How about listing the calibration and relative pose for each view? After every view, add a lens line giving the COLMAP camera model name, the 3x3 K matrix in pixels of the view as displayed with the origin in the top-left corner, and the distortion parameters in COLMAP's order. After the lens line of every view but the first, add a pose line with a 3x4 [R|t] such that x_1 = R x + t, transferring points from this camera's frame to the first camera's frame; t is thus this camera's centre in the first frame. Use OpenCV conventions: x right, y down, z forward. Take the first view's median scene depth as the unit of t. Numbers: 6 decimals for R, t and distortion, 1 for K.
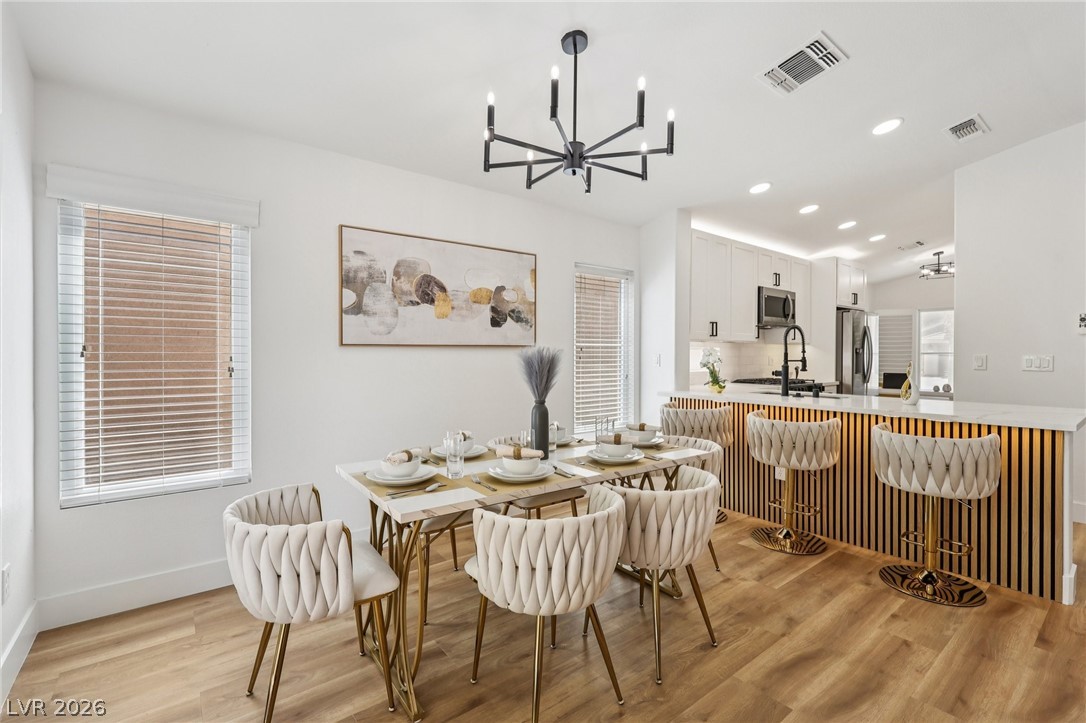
lens RADIAL K [[510.0, 0, 519.6], [0, 510.0, 357.7], [0, 0, 1]] dist [0.001951, 0.000387]
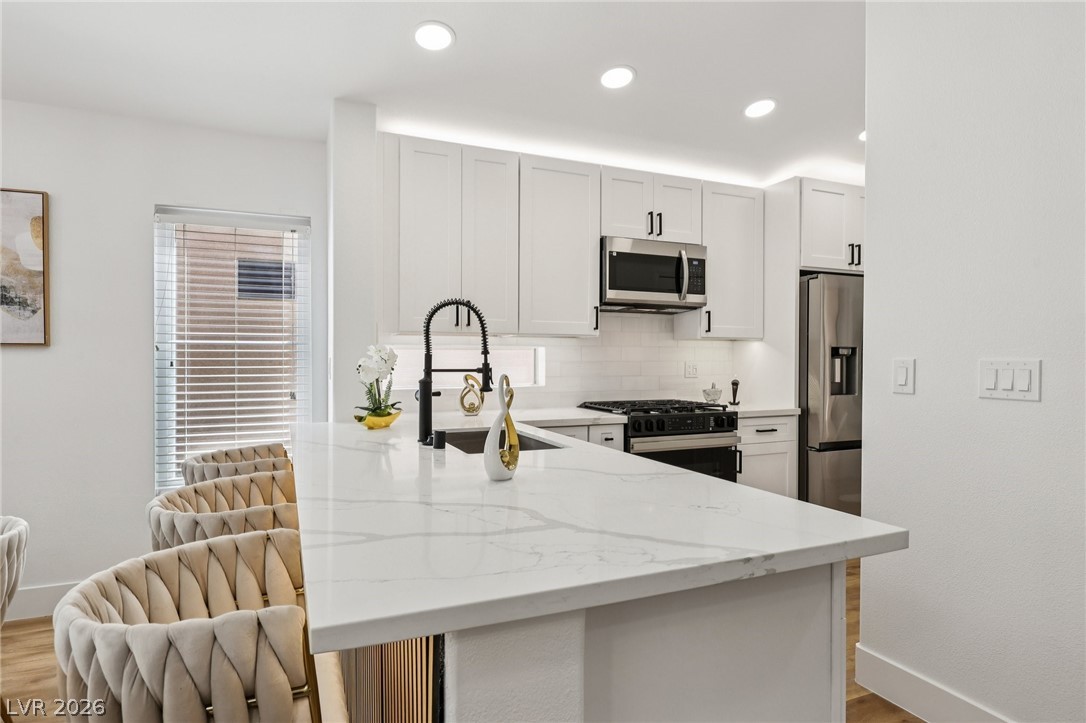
lens RADIAL K [[613.6, 0, 545.2], [0, 613.6, 365.5], [0, 0, 1]] dist [0.000870, 0.000167]
pose [[0.964847, 0.002753, -0.262797, 0.755434], [-0.001831, 0.999991, 0.003752, -0.001195], [0.262805, -0.003139, 0.964844, 0.431516]]
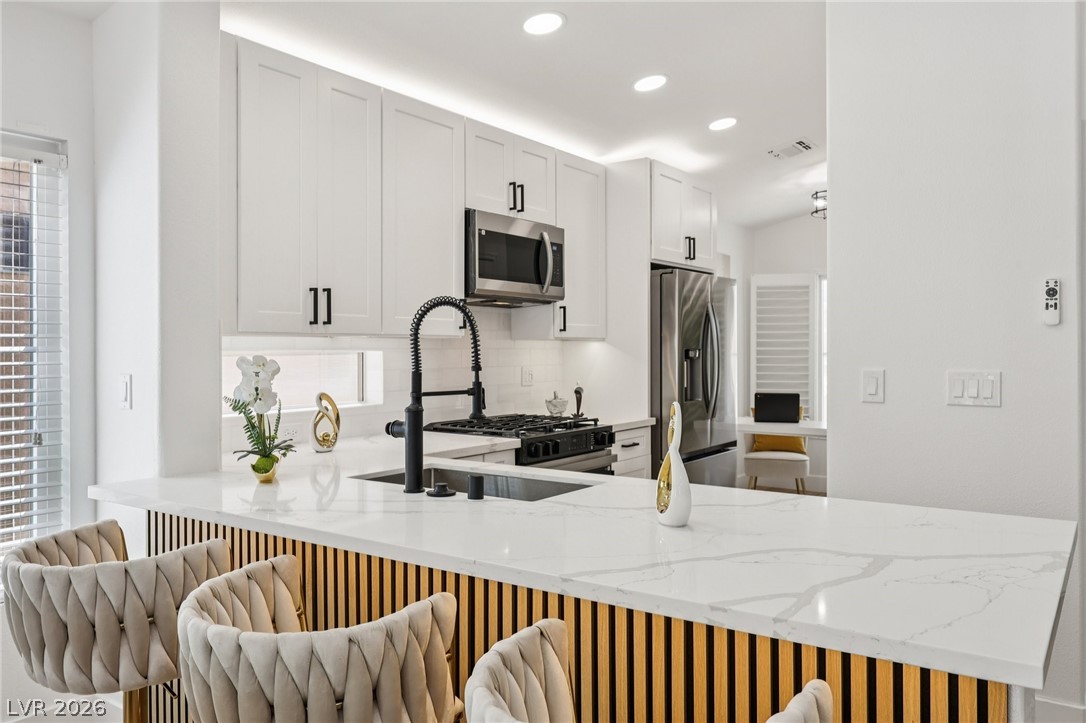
lens RADIAL K [[845.2, 0, 544.3], [0, 845.2, 355.9], [0, 0, 1]] dist [-0.001196, 0.005240]
pose [[0.956448, -0.007506, 0.291806, 0.413995], [0.006679, 0.999970, 0.003830, -0.022288], [-0.291826, -0.001714, 0.956470, 0.379212]]
